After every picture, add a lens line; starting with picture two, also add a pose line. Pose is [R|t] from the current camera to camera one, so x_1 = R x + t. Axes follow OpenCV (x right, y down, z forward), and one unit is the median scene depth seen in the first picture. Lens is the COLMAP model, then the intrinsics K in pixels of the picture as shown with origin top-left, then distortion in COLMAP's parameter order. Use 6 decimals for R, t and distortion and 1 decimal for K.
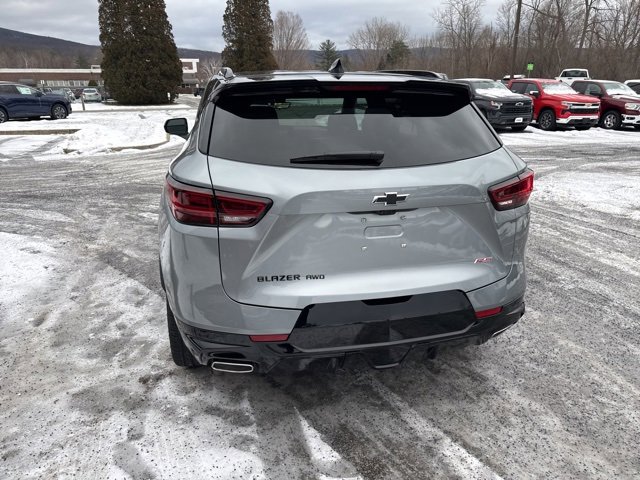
lens RADIAL K [[451.1, 0, 323.9], [0, 451.1, 235.5], [0, 0, 1]] dist [0.031502, -0.035075]
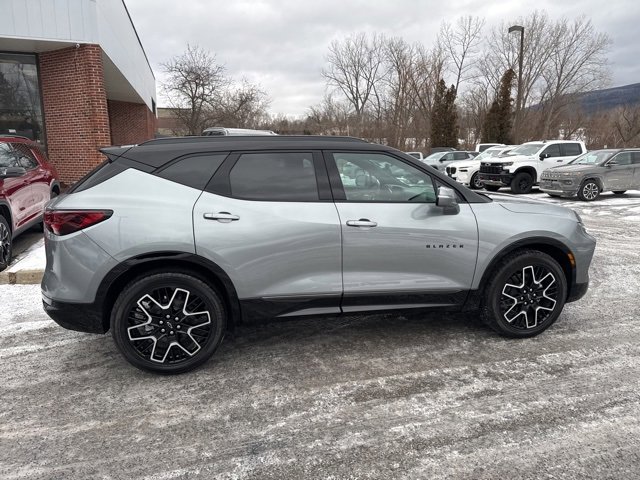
lens RADIAL K [[451.1, 0, 324.9], [0, 451.1, 245.2], [0, 0, 1]] dist [0.031502, -0.035075]
pose [[-0.004891, 0.203258, -0.979113, 1.597515], [-0.300725, 0.933502, 0.195291, -0.492163], [0.953698, 0.295399, 0.056559, 1.537012]]
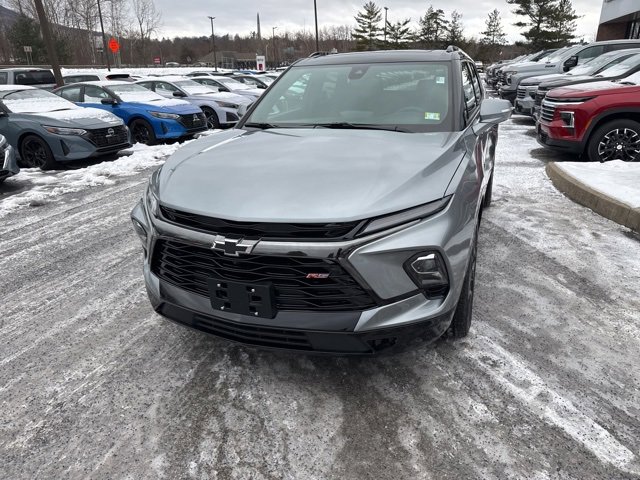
lens RADIAL K [[451.1, 0, 325.9], [0, 451.1, 242.3], [0, 0, 1]] dist [0.031502, -0.035075]
pose [[-0.818042, -0.182688, 0.545374, -0.927902], [0.195525, 0.803411, 0.562406, -0.920783], [-0.540905, 0.566706, -0.621504, 2.978968]]
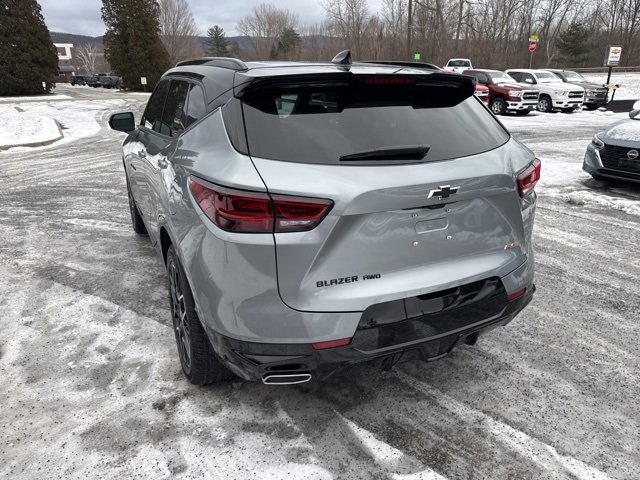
lens RADIAL K [[451.1, 0, 322.5], [0, 451.1, 238.9], [0, 0, 1]] dist [0.031502, -0.035075]
pose [[0.975754, -0.074368, 0.205848, -0.244670], [0.068232, 0.996992, 0.036761, -0.025326], [-0.207962, -0.021824, 0.977893, 0.053815]]
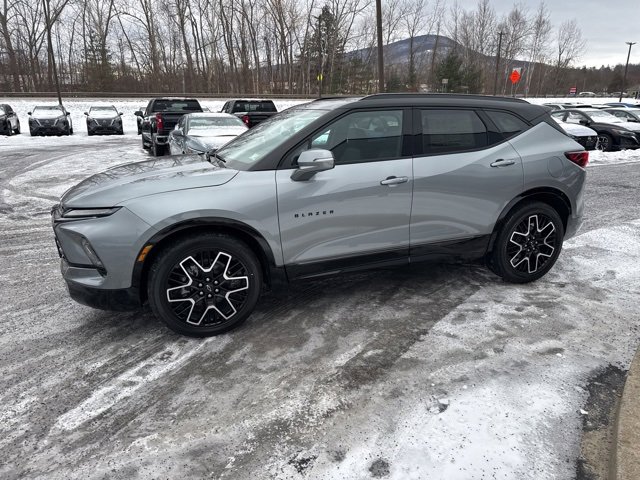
lens RADIAL K [[451.1, 0, 323.1], [0, 451.1, 237.8], [0, 0, 1]] dist [0.031502, -0.035075]
pose [[-0.116492, -0.275835, 0.954120, -1.846223], [0.299477, 0.906193, 0.298543, -0.595691], [-0.946965, 0.320514, -0.022958, 1.836472]]
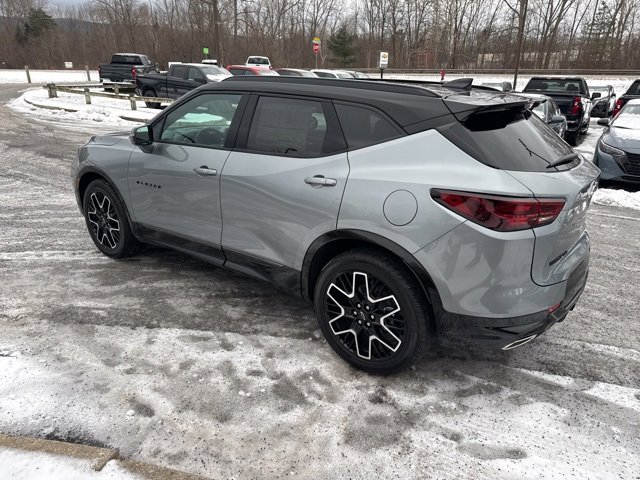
lens RADIAL K [[451.1, 0, 323.0], [0, 451.1, 240.4], [0, 0, 1]] dist [0.031502, -0.035075]
pose [[0.778516, -0.194985, 0.596568, -1.031724], [0.165826, 0.980643, 0.104116, -0.151105], [-0.605321, 0.017870, 0.795781, 0.281772]]
